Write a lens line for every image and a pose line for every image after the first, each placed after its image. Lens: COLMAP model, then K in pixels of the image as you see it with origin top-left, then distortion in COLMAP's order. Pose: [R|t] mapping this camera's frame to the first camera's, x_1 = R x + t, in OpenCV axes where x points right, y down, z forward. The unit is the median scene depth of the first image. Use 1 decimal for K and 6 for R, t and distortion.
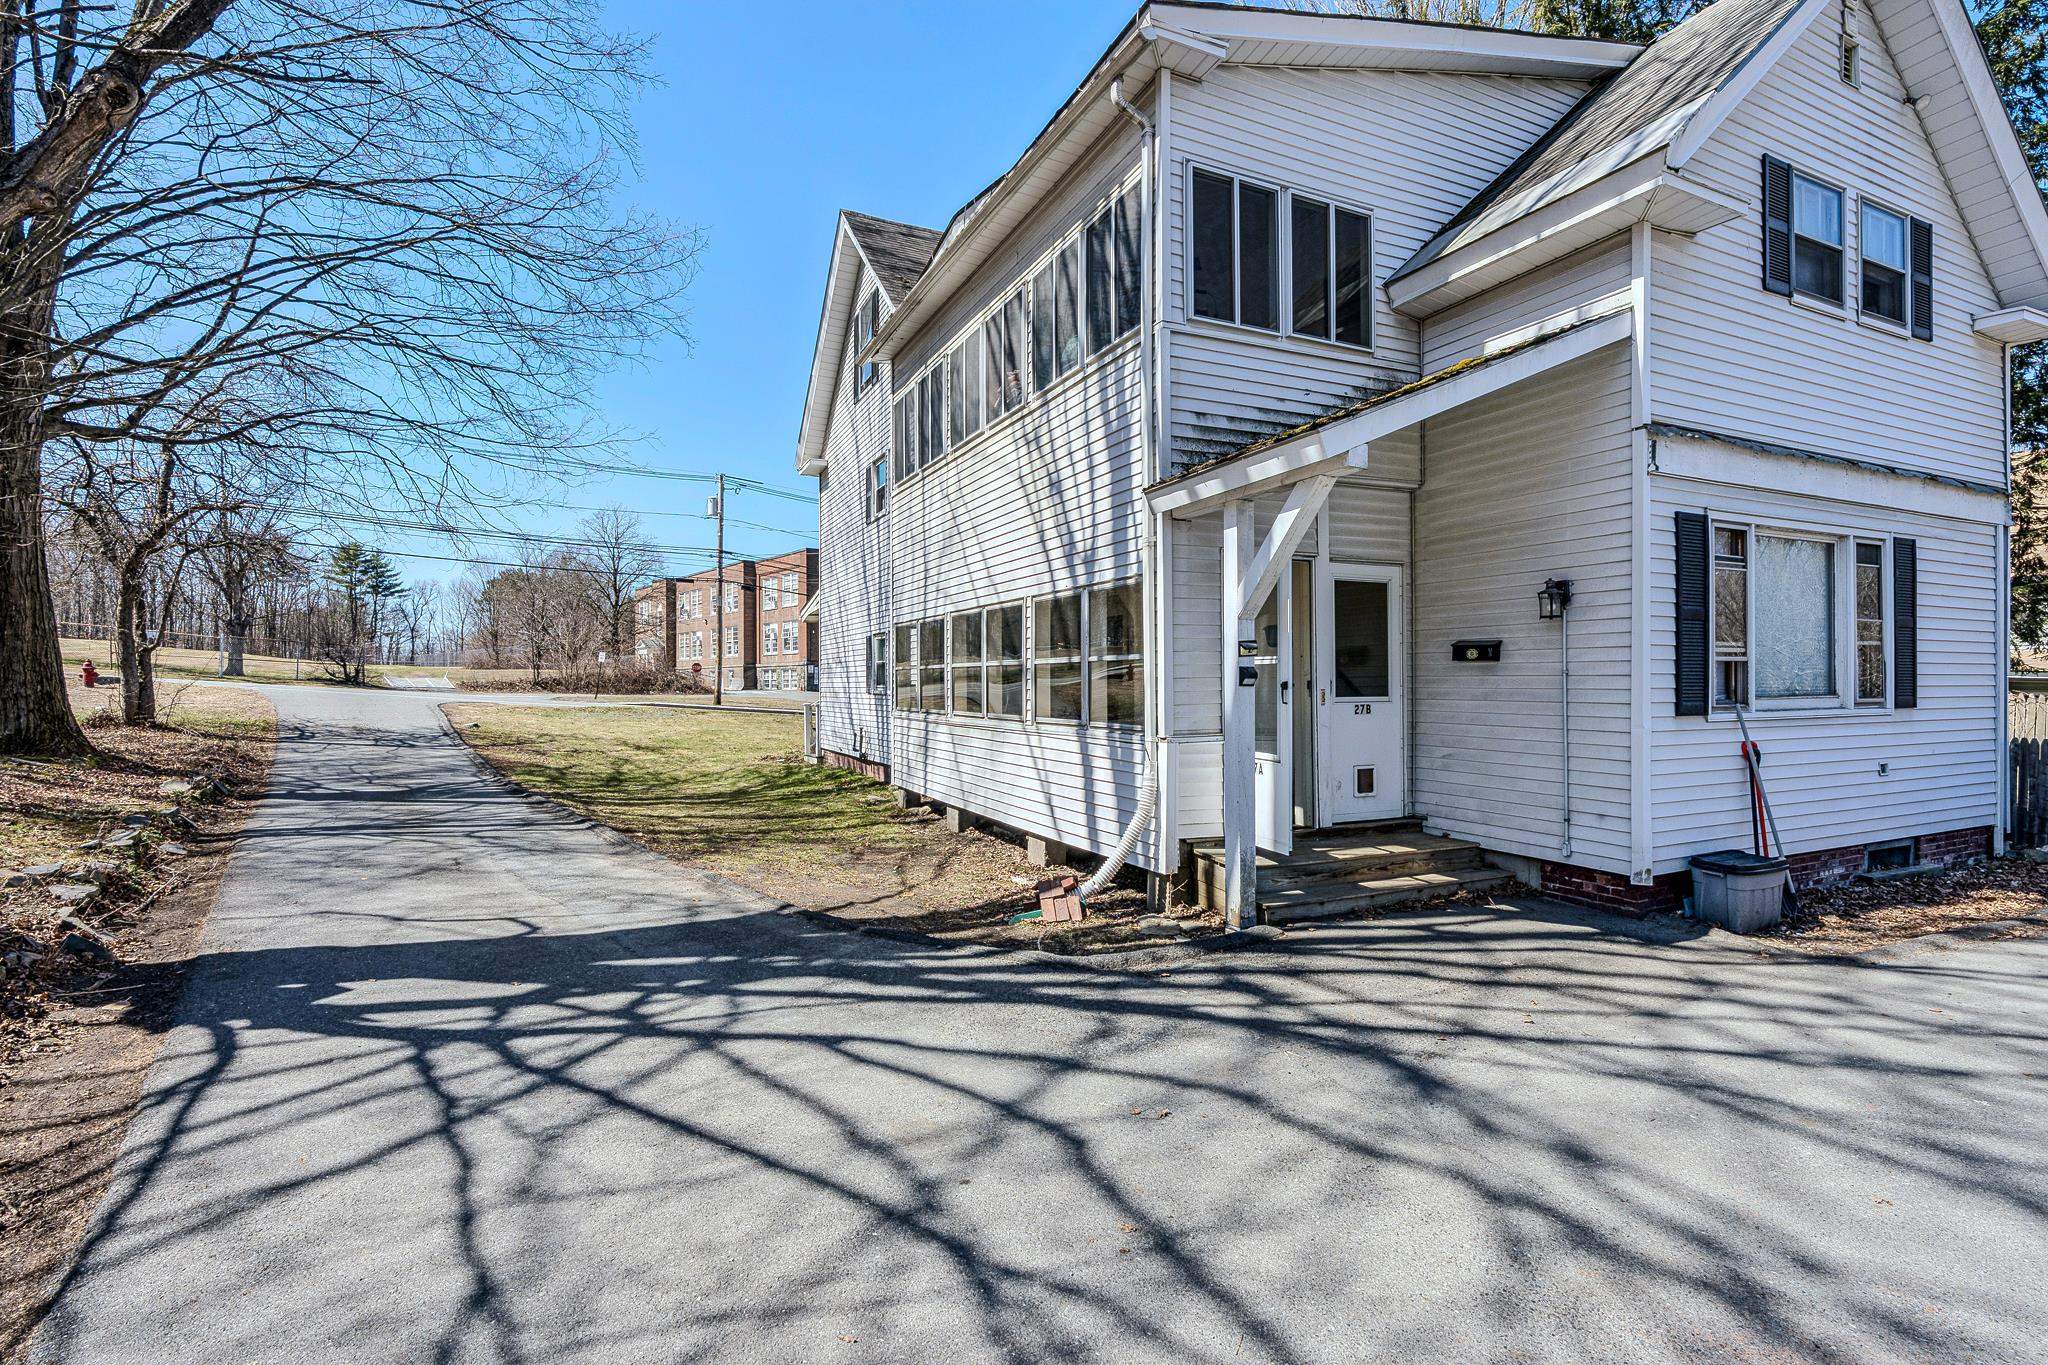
lens RADIAL K [[932.0, 0, 1023.5], [0, 932.0, 680.7], [0, 0, 1]] dist [-0.003492, 0.001639]
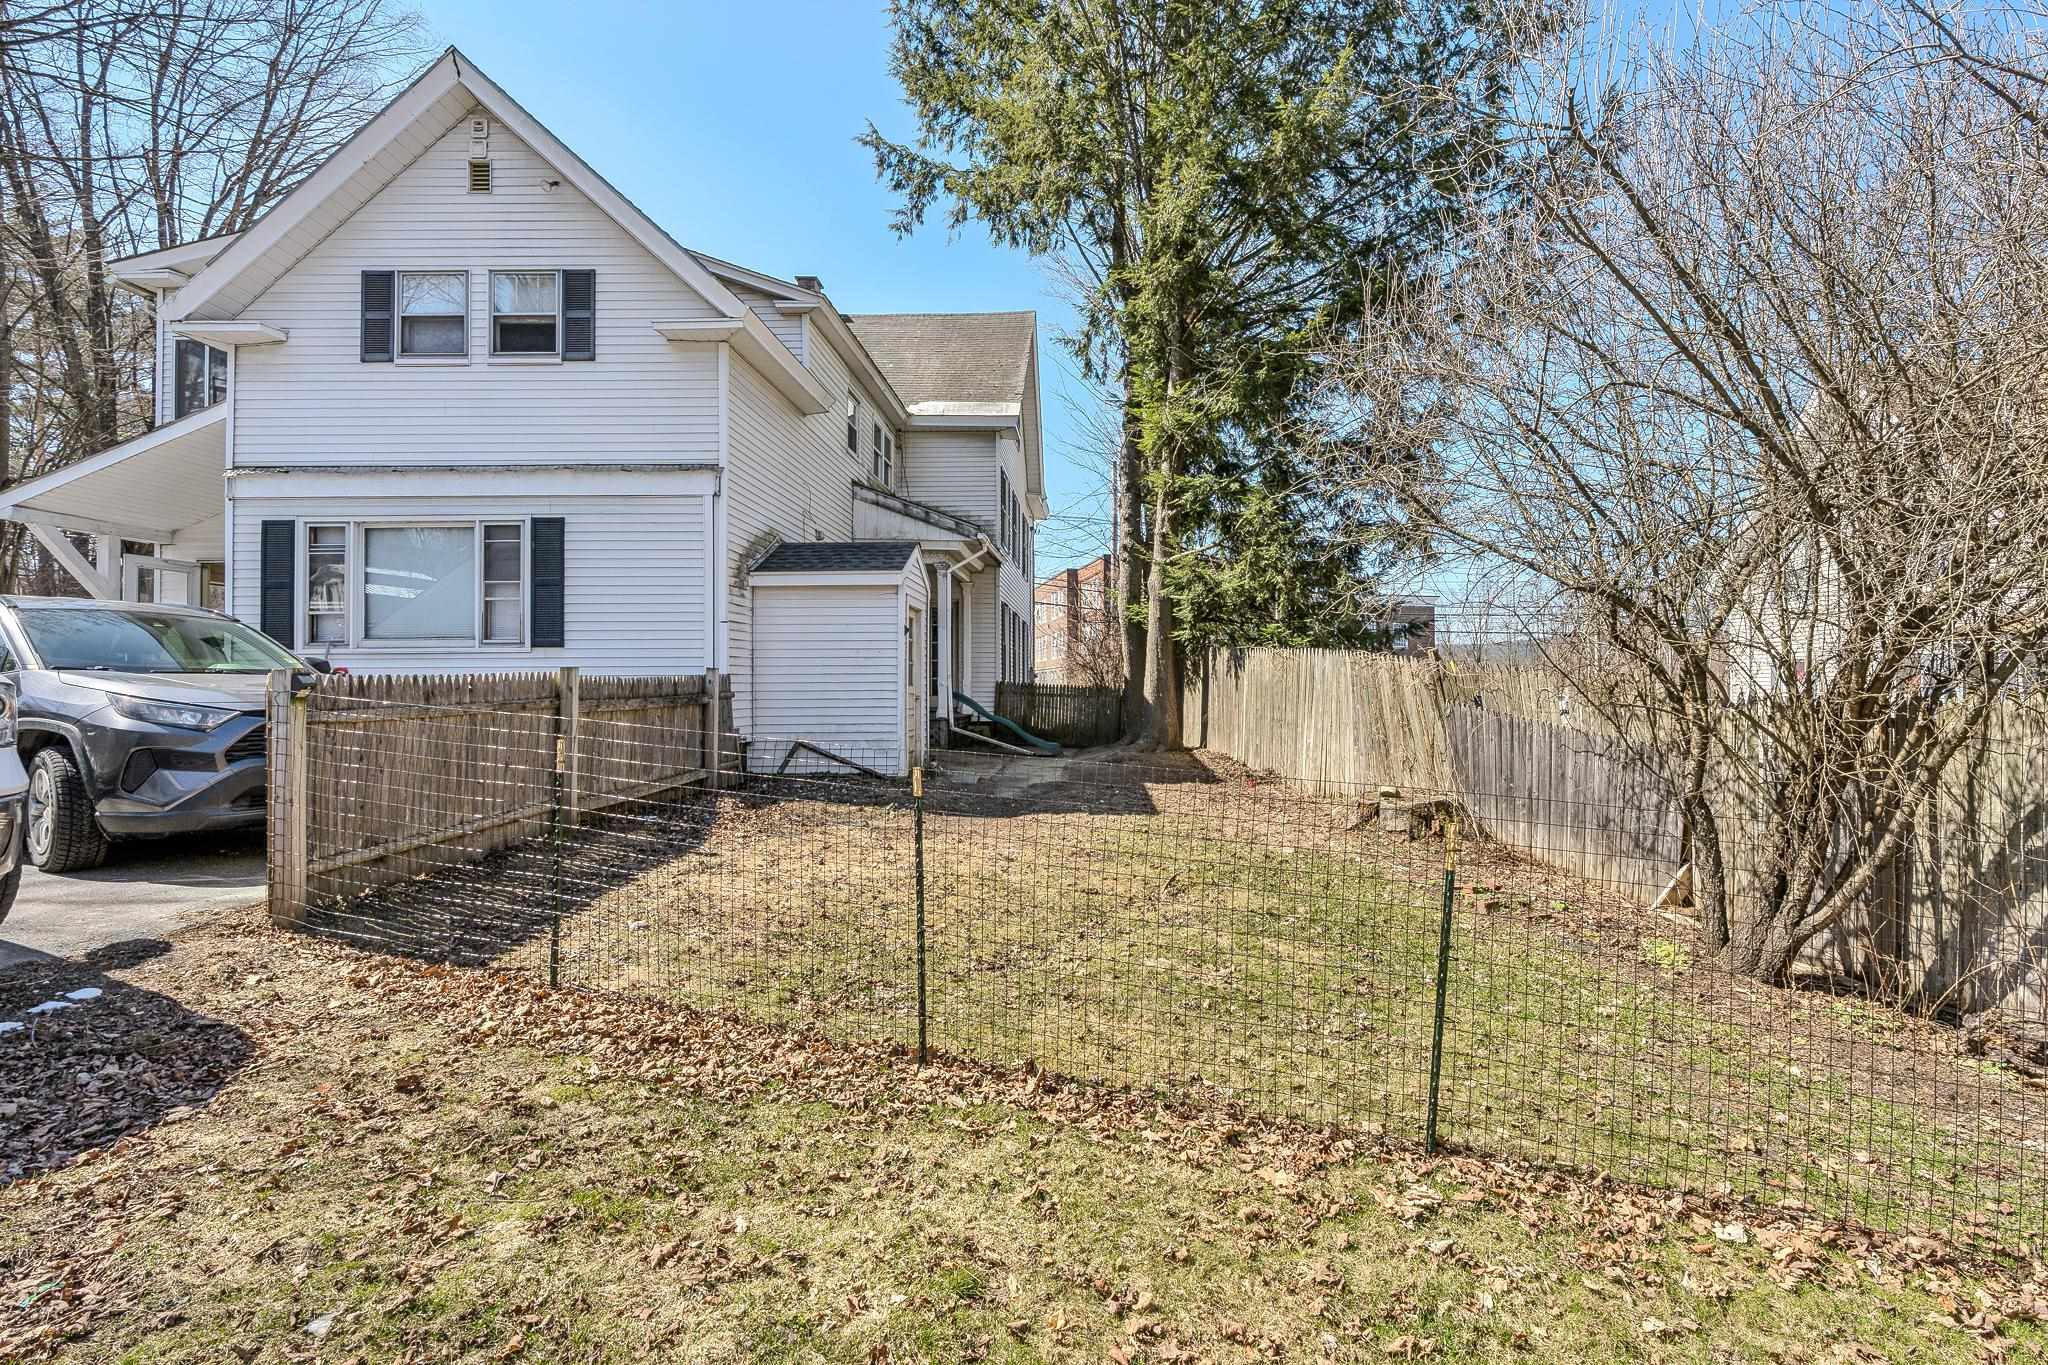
lens RADIAL K [[932.0, 0, 1086.3], [0, 932.0, 677.6], [0, 0, 1]] dist [-0.003492, 0.001639]
pose [[0.900620, -0.002932, -0.434598, 2.457286], [-0.001860, 0.999942, -0.010601, 0.092987], [0.434604, 0.010356, 0.900562, 0.174854]]
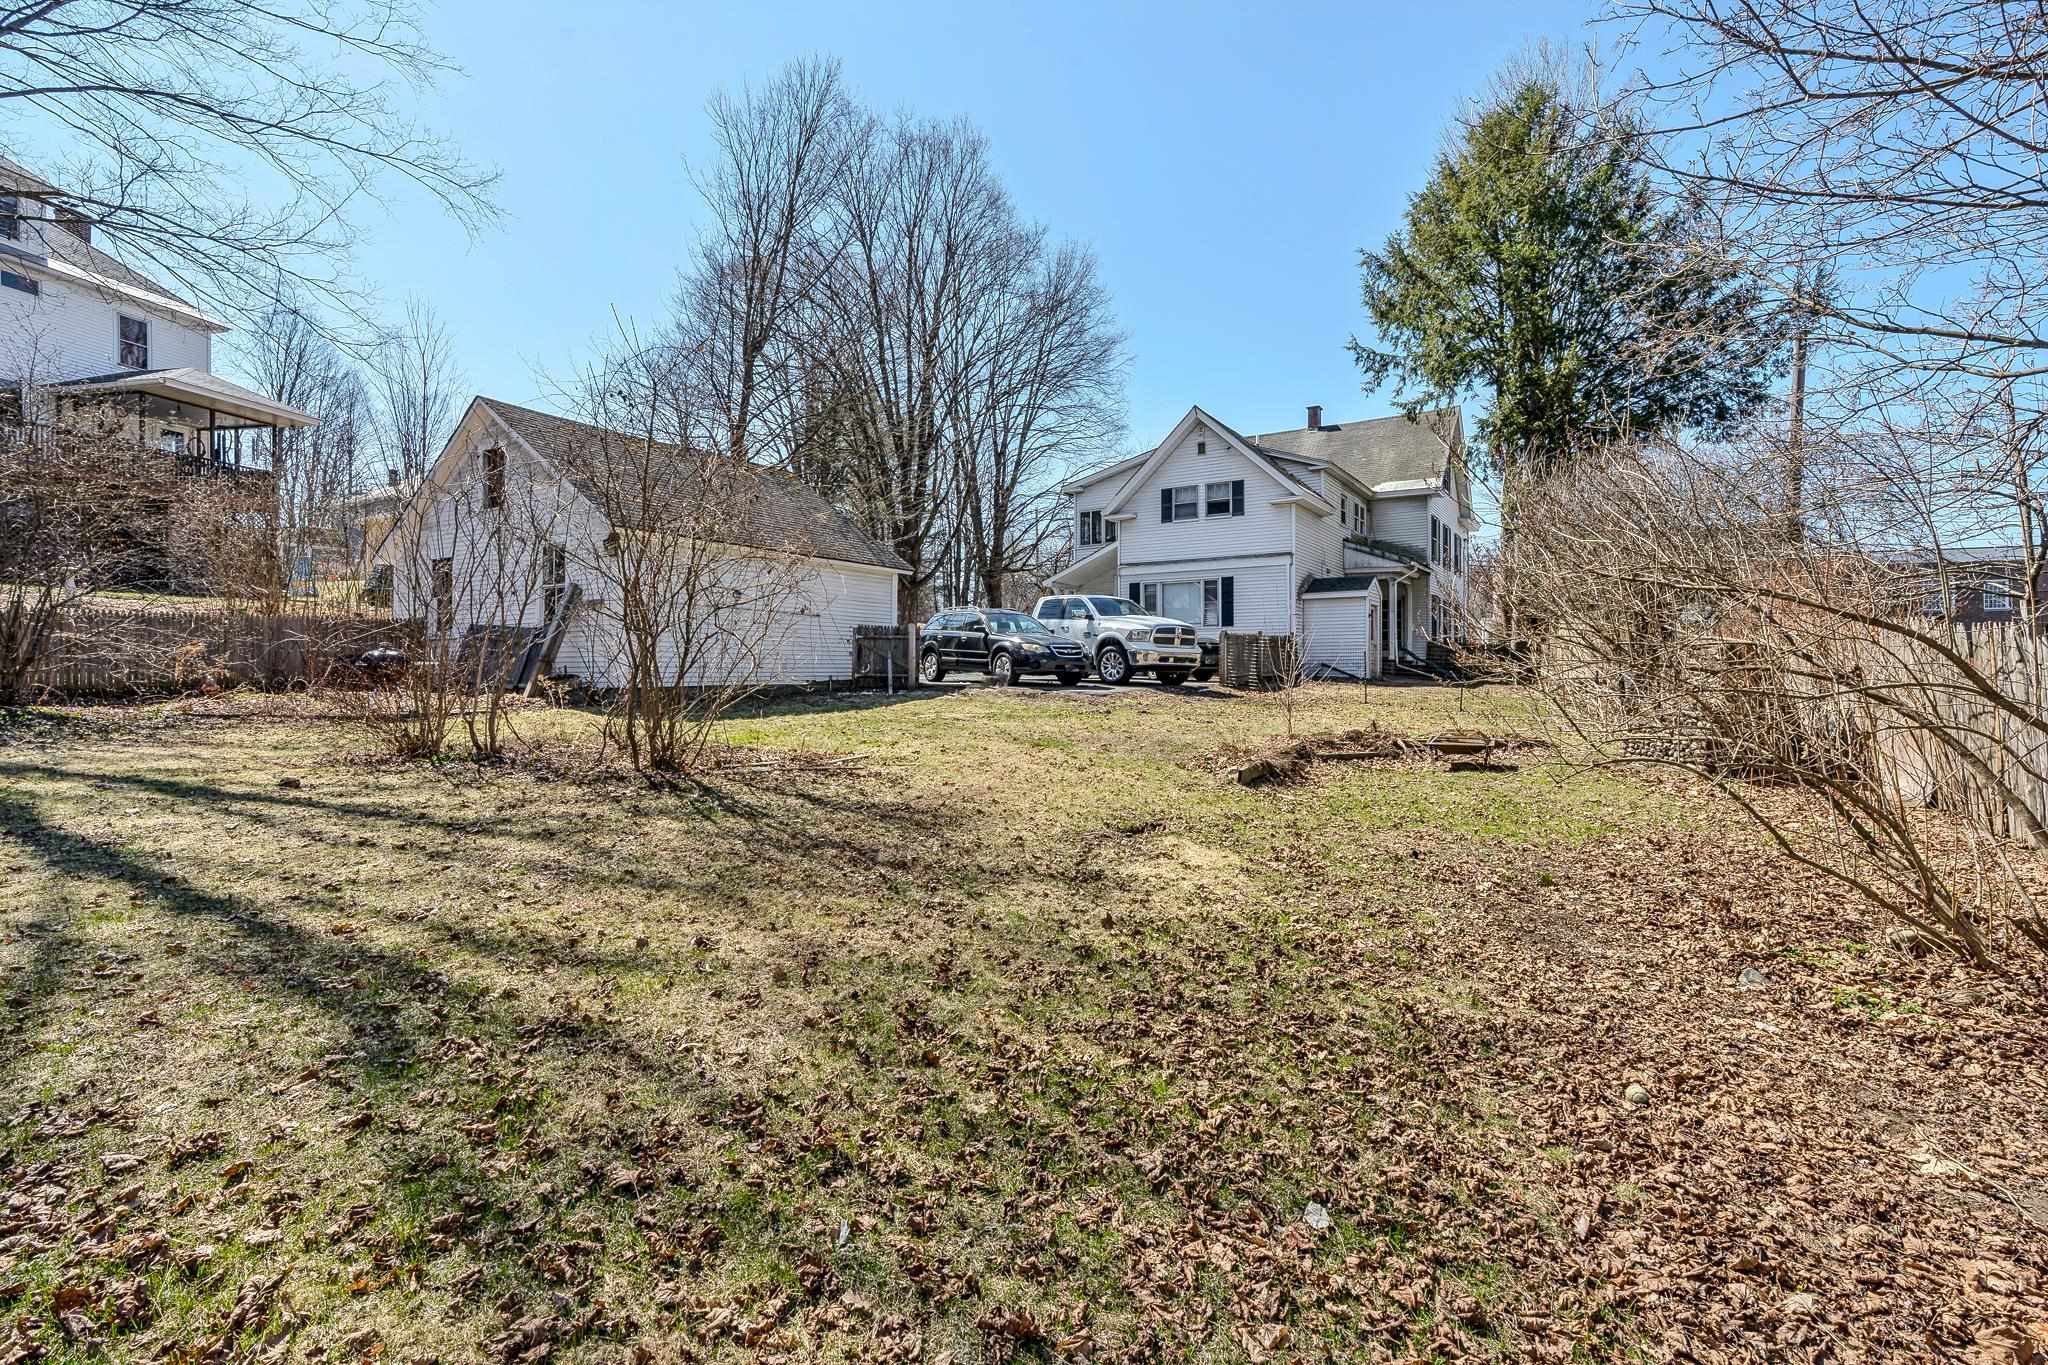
lens RADIAL K [[932.0, 0, 1044.8], [0, 932.0, 672.1], [0, 0, 1]] dist [-0.003492, 0.001639]
pose [[0.546294, 0.005322, -0.837577, 3.879782], [-0.001461, 0.999984, 0.005401, 0.202884], [0.837592, -0.001727, 0.546293, -1.618442]]
